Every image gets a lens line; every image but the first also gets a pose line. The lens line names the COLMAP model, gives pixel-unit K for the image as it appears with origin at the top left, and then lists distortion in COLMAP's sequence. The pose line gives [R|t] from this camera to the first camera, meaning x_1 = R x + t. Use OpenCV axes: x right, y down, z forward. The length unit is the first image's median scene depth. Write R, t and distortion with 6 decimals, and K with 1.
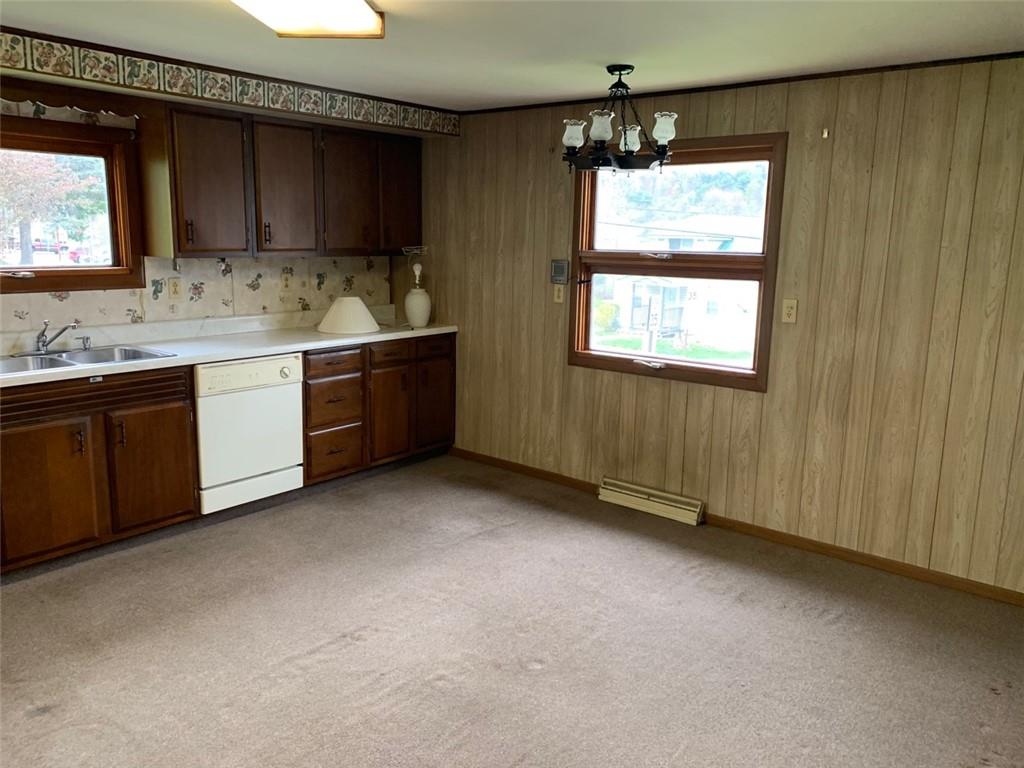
lens RADIAL K [[782.2, 0, 510.6], [0, 782.2, 380.2], [0, 0, 1]] dist [0.056144, -0.071328]
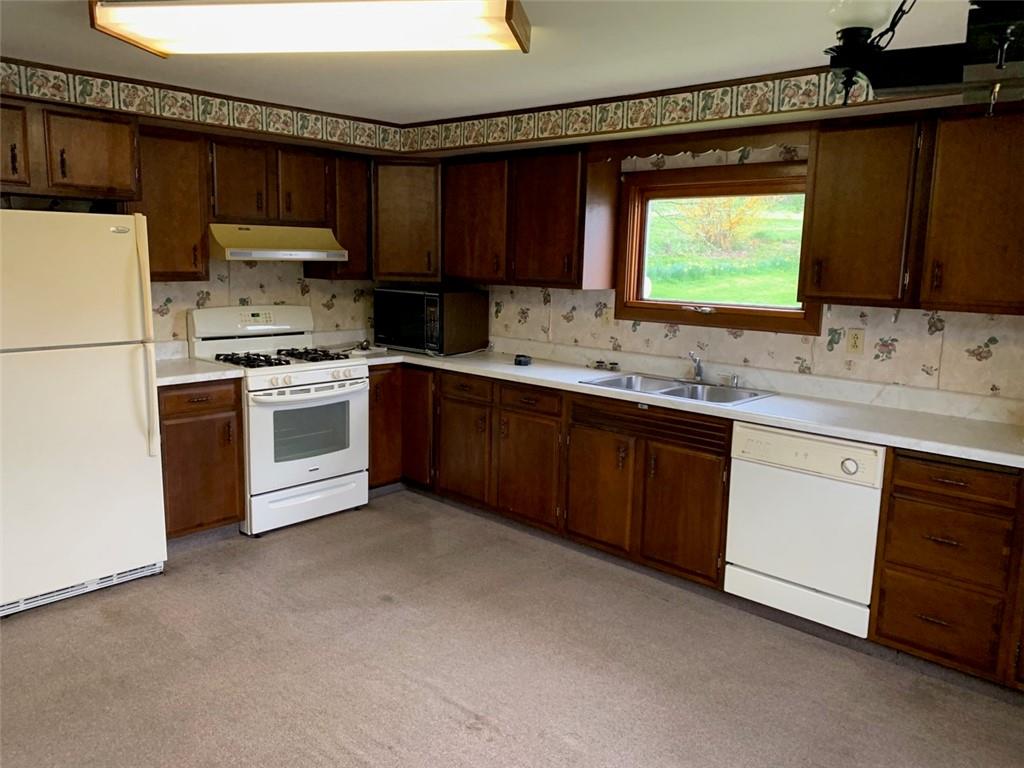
lens RADIAL K [[782.2, 0, 511.2], [0, 782.2, 381.2], [0, 0, 1]] dist [0.056144, -0.071328]
pose [[-0.073268, 0.138501, -0.987648, 0.458855], [-0.208033, 0.966403, 0.150955, -0.136781], [0.975374, 0.216524, -0.041994, 0.752962]]
